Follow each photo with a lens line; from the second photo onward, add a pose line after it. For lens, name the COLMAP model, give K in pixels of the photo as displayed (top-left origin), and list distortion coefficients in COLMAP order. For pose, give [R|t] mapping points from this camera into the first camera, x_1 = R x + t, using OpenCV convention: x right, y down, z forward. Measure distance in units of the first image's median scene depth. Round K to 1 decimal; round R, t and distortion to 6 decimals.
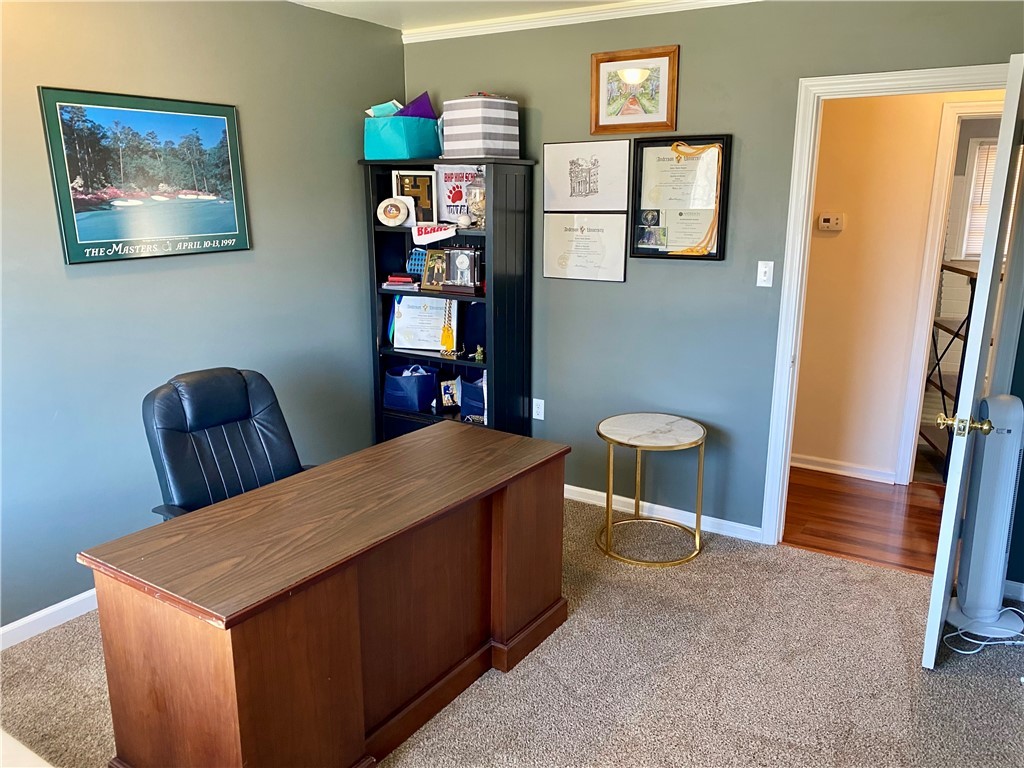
lens RADIAL K [[775.7, 0, 508.9], [0, 775.7, 382.7], [0, 0, 1]] dist [0.057776, -0.084685]
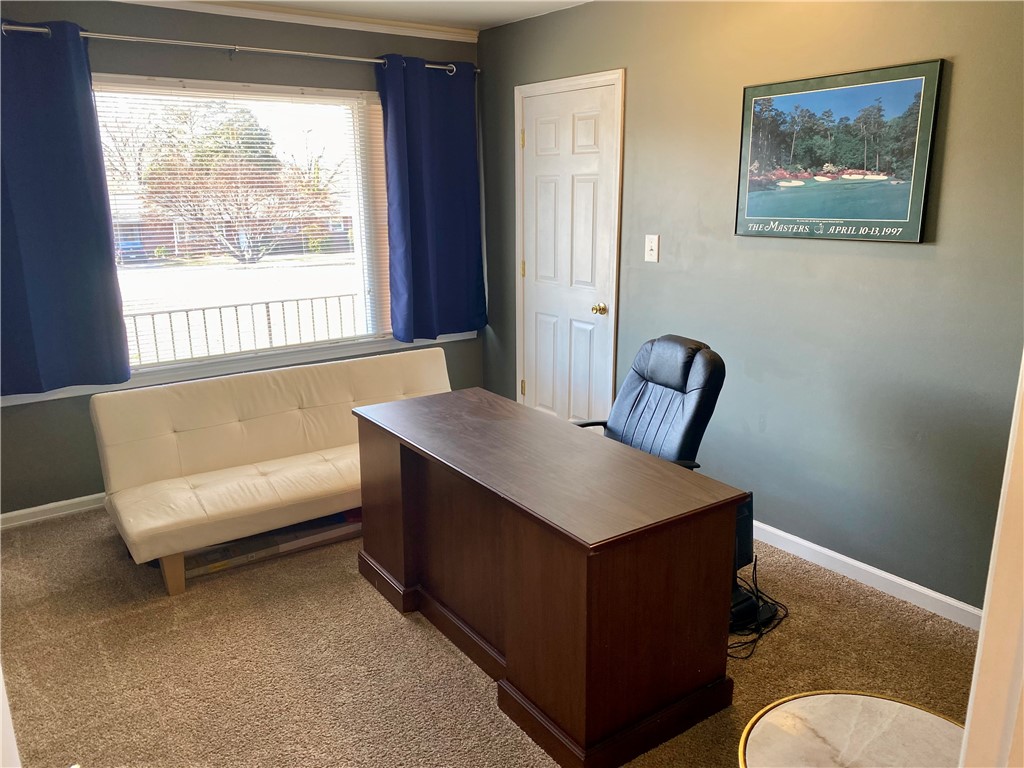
lens RADIAL K [[775.7, 0, 510.7], [0, 775.7, 382.9], [0, 0, 1]] dist [0.057776, -0.084685]
pose [[-0.371413, 0.241990, -0.896378, 0.638559], [-0.200424, 0.921780, 0.331893, -0.247920], [0.906578, 0.302925, -0.293860, 1.015191]]
